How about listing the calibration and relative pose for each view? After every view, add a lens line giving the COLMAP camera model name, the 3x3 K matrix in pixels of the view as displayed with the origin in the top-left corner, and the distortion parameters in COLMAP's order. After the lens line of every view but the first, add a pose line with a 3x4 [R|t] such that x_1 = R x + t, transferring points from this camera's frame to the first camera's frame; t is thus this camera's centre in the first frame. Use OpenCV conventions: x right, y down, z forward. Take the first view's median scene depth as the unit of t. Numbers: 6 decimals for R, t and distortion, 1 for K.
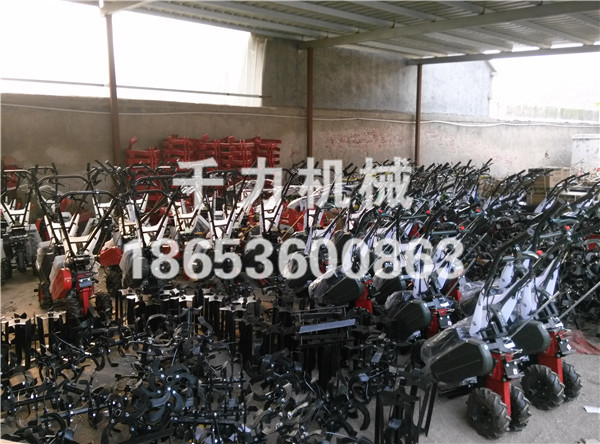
lens RADIAL K [[449.8, 0, 299.7], [0, 449.8, 235.0], [0, 0, 1]] dist [0.073467, -0.105730]
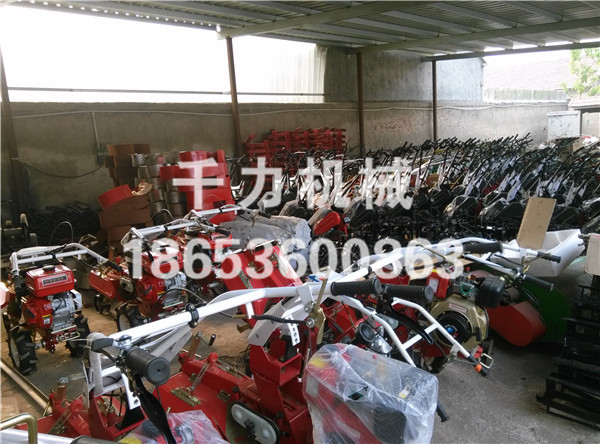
lens RADIAL K [[476.0, 0, 300.0], [0, 476.0, 222.0], [0, 0, 1]] dist [0.076479, -0.141534]
pose [[0.990833, -0.081880, 0.107451, -0.282512], [0.084763, 0.996146, -0.022534, 0.051810], [-0.105191, 0.031436, 0.993955, -0.230310]]
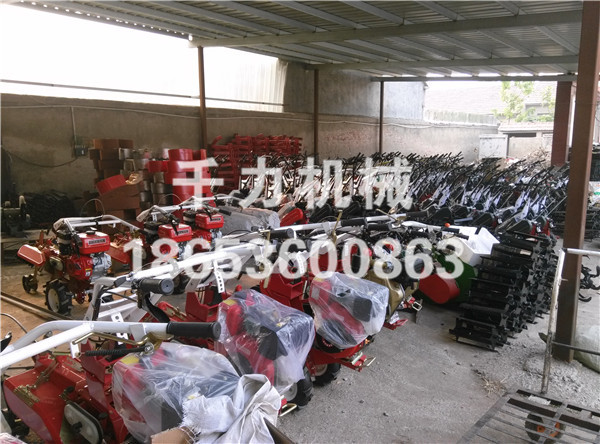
lens RADIAL K [[476.0, 0, 300.0], [0, 476.0, 222.0], [0, 0, 1]] dist [0.076479, -0.141534]
pose [[0.973697, -0.036762, 0.224862, -0.325884], [0.044344, 0.998602, -0.028759, 0.068311], [-0.223491, 0.037974, 0.973966, -0.315611]]
